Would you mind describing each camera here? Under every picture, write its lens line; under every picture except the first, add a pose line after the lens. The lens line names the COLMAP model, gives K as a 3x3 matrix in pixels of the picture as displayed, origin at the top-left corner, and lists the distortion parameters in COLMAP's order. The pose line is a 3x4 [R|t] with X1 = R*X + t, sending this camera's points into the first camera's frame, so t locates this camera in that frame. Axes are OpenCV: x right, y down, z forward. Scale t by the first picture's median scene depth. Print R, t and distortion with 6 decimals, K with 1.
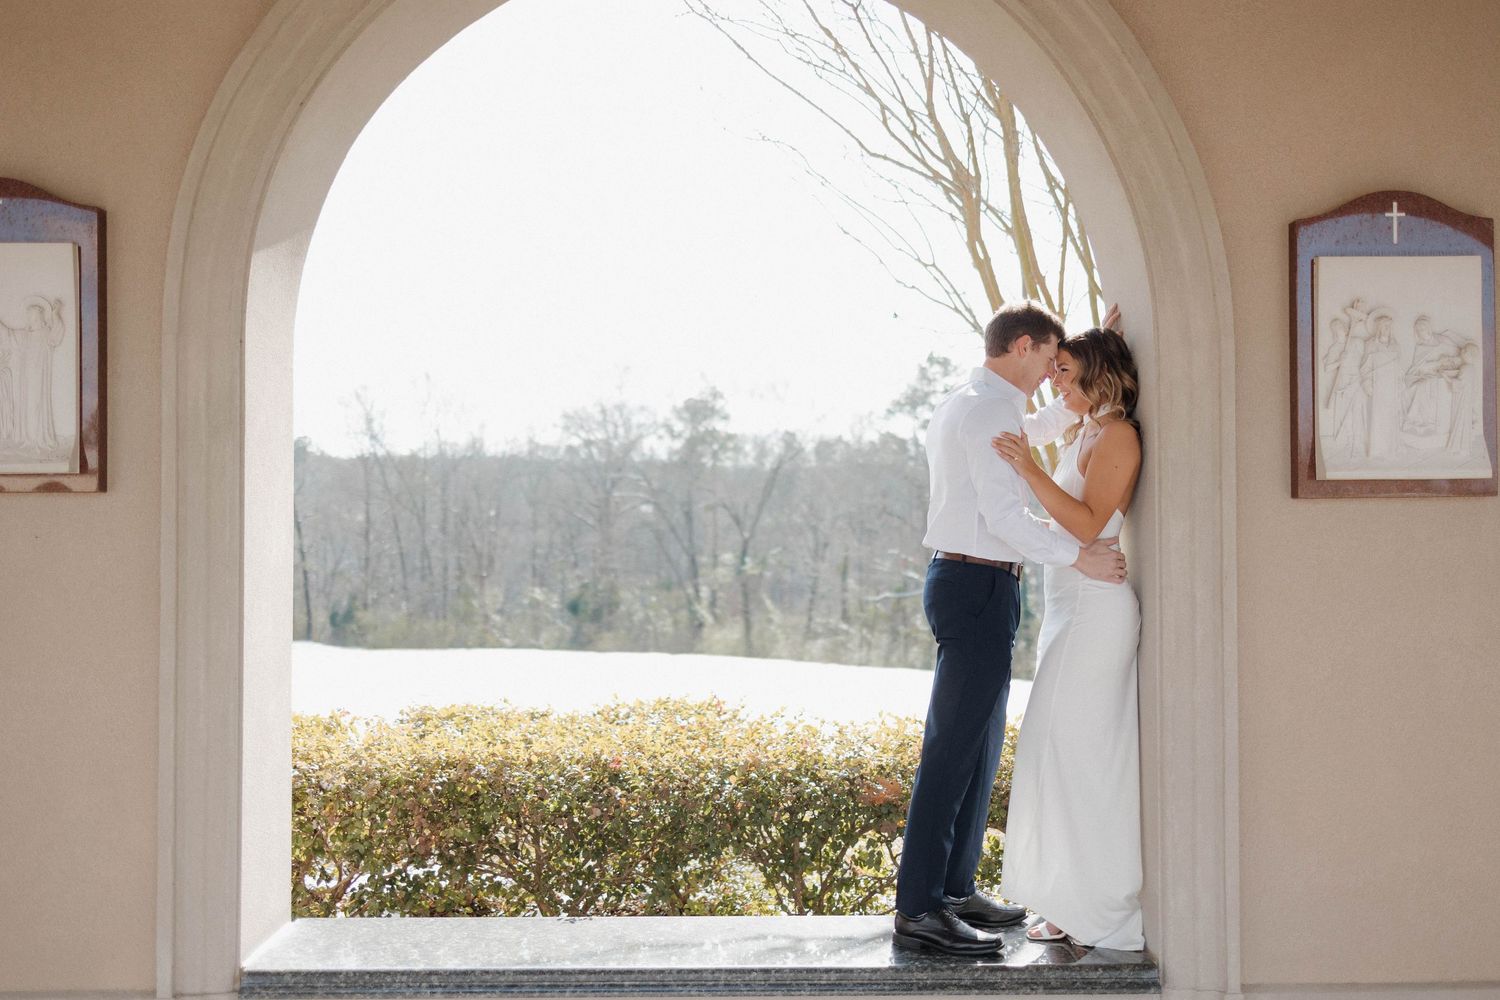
lens RADIAL K [[1508.2, 0, 750.0], [0, 1508.2, 500.0], [0, 0, 1]] dist [0.005237, -0.017775]
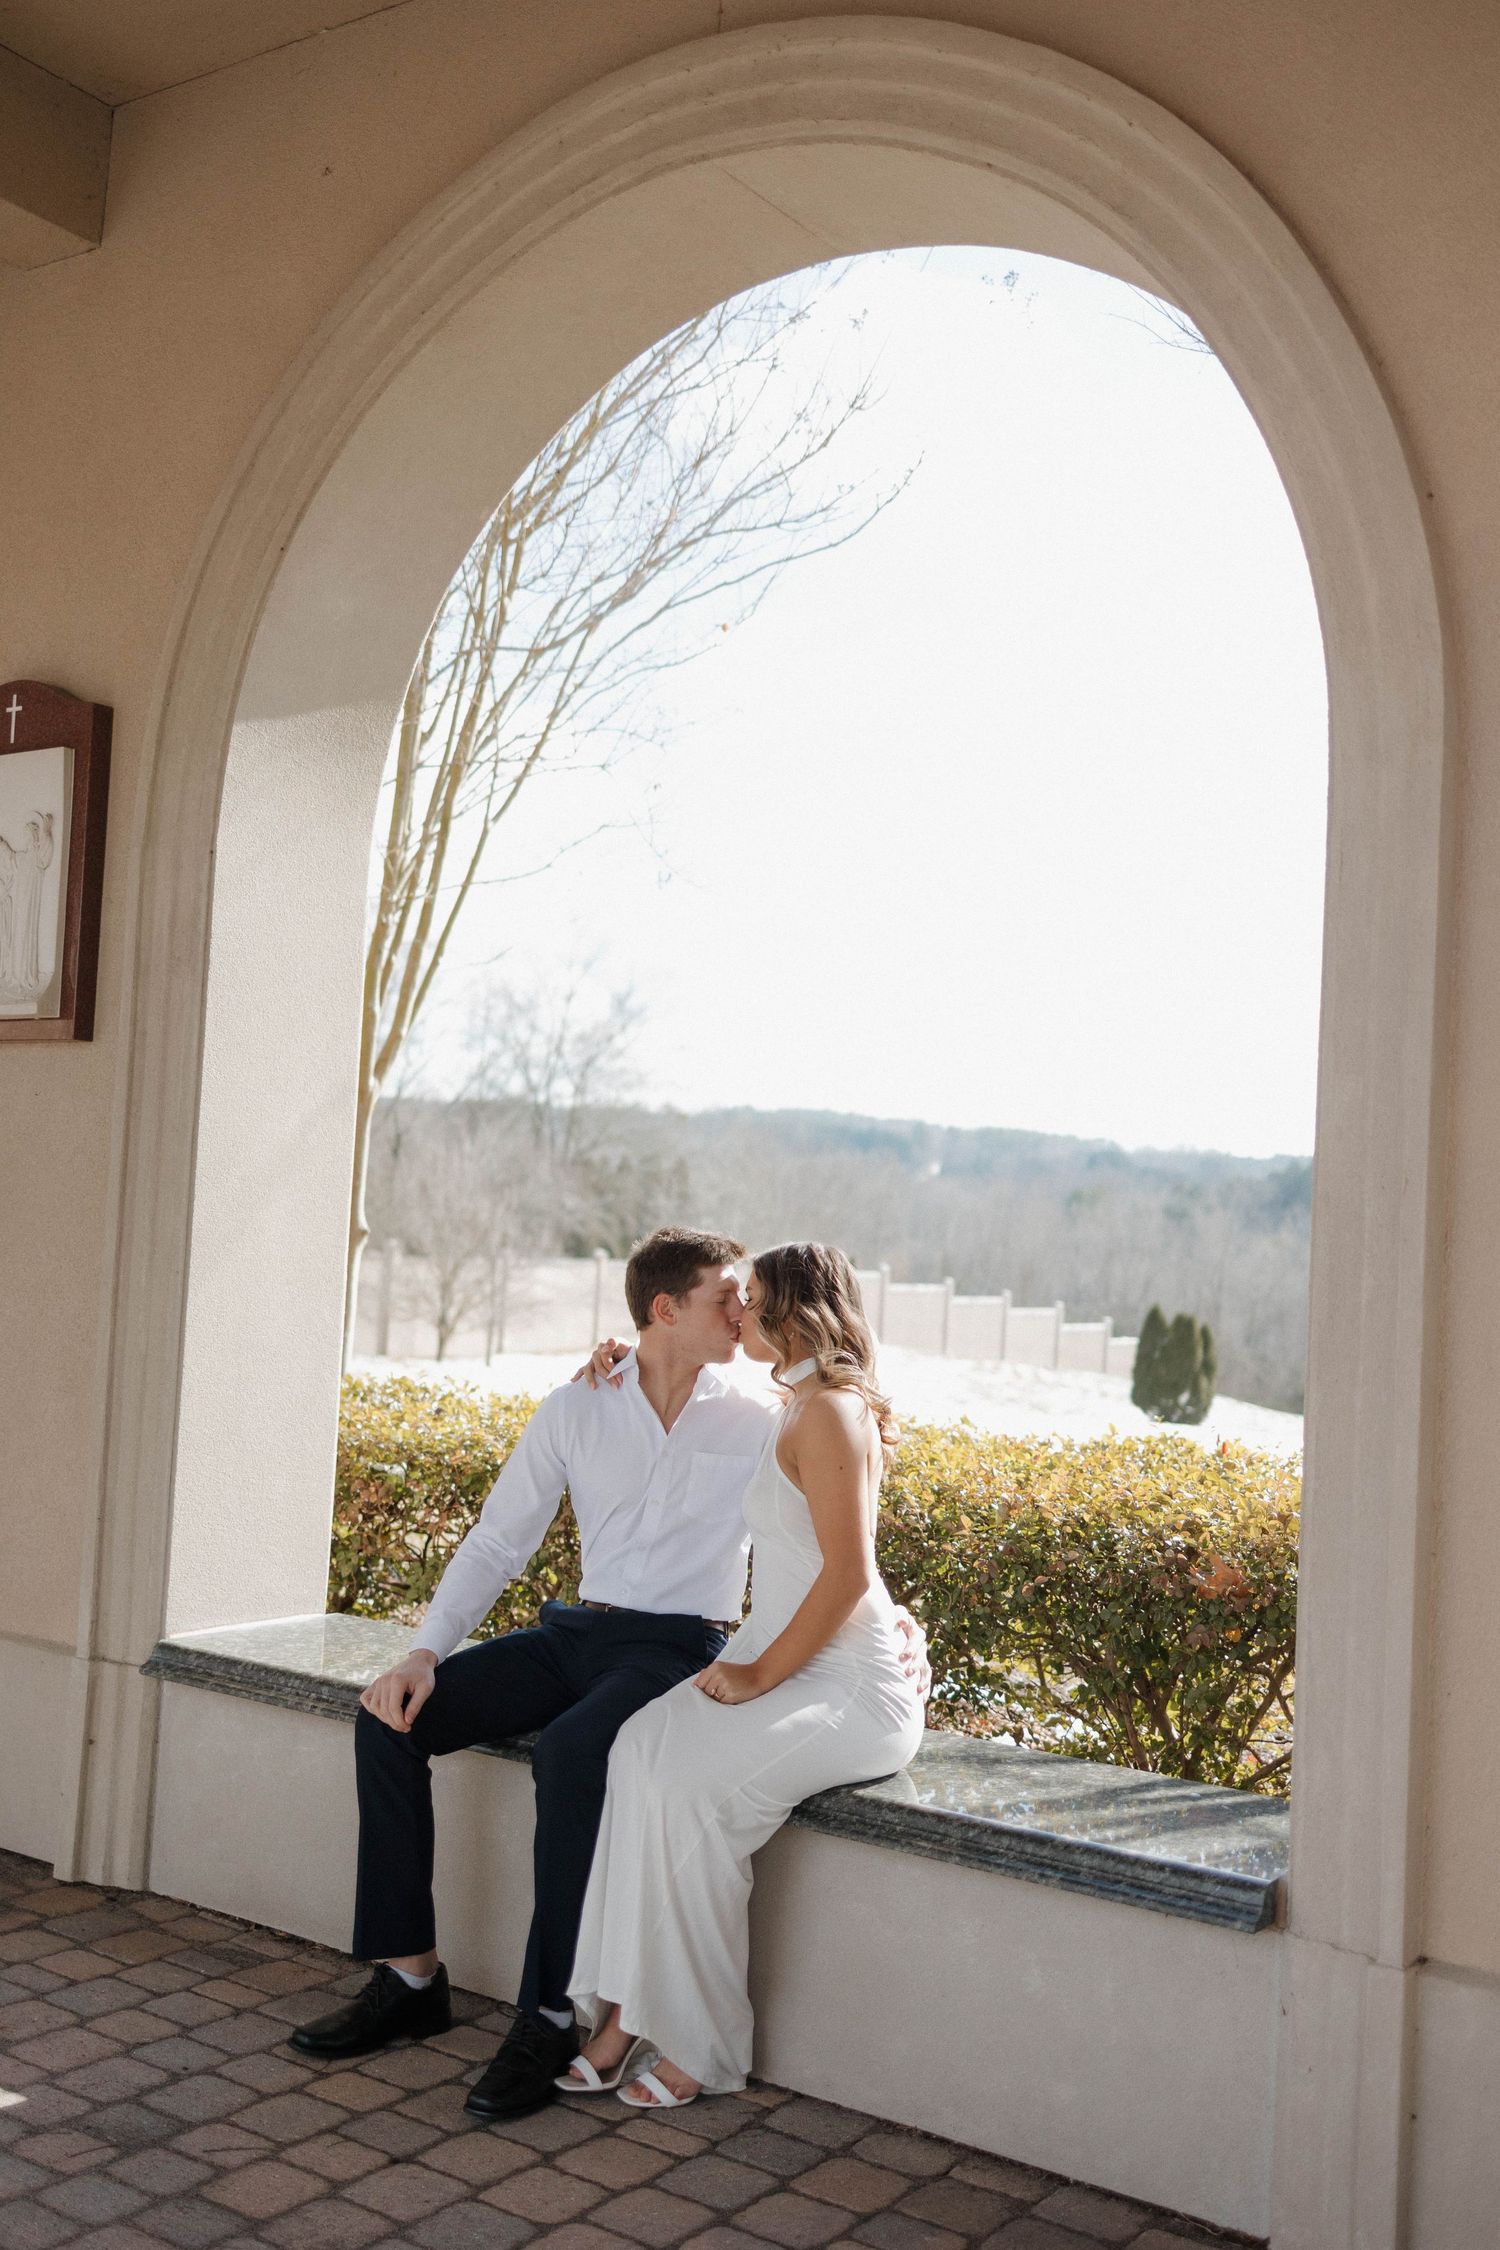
lens RADIAL K [[2262.2, 0, 740.6], [0, 2262.2, 1113.4], [0, 0, 1]] dist [0.005237, -0.017775]
pose [[0.804832, 0.010032, -0.593419, 0.604252], [-0.041164, 0.998393, -0.038952, 0.068518], [0.592074, 0.055777, 0.803951, 0.209192]]
